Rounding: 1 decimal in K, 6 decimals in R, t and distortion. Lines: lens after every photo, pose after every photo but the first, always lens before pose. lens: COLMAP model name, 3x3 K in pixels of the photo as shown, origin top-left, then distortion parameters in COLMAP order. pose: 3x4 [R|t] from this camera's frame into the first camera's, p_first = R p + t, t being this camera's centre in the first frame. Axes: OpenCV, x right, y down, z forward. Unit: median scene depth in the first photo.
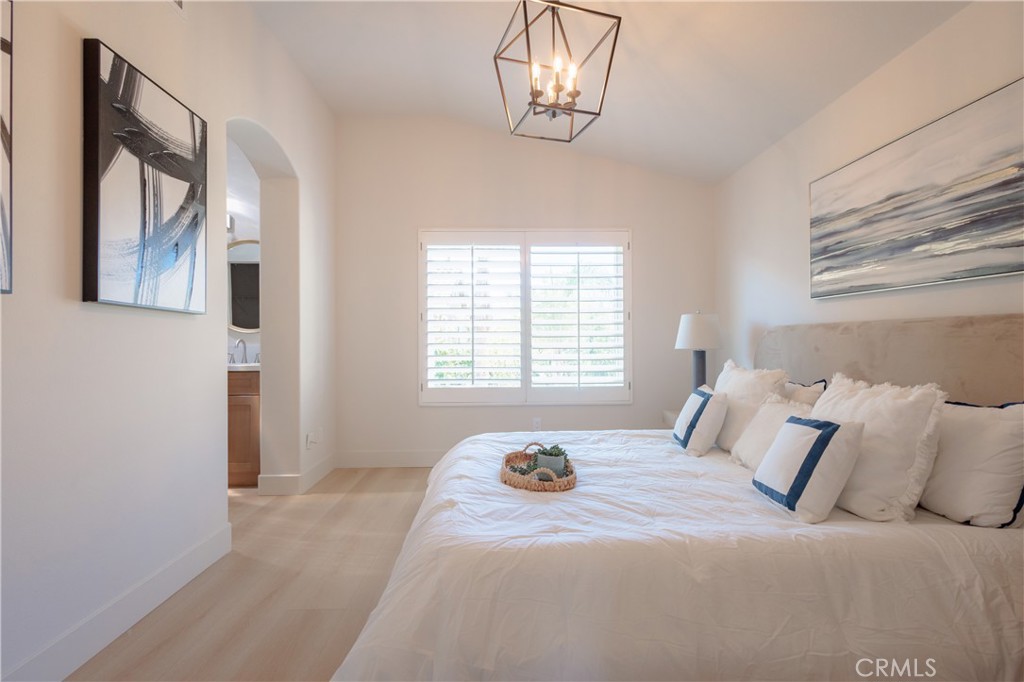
lens RADIAL K [[470.4, 0, 516.5], [0, 470.4, 340.8], [0, 0, 1]] dist [0.005294, 0.000361]
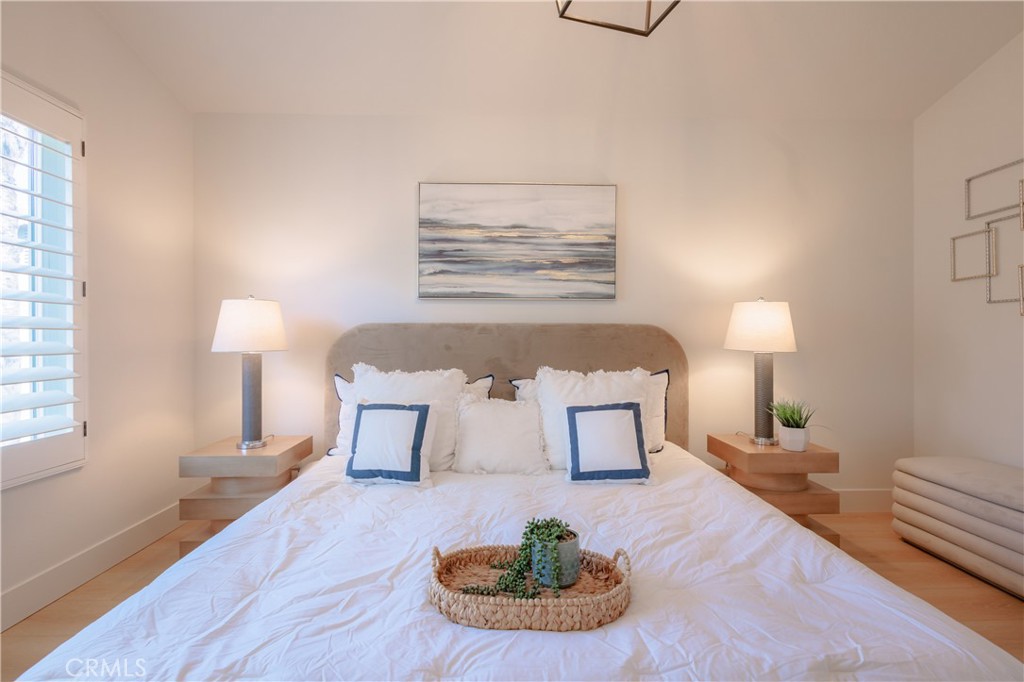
lens RADIAL K [[470.4, 0, 516.5], [0, 470.4, 340.8], [0, 0, 1]] dist [0.005294, 0.000361]
pose [[0.014712, 0.005036, 0.999879, -0.449690], [0.001266, 0.999986, -0.005055, 0.008480], [-0.999891, 0.001340, 0.014706, 0.942599]]
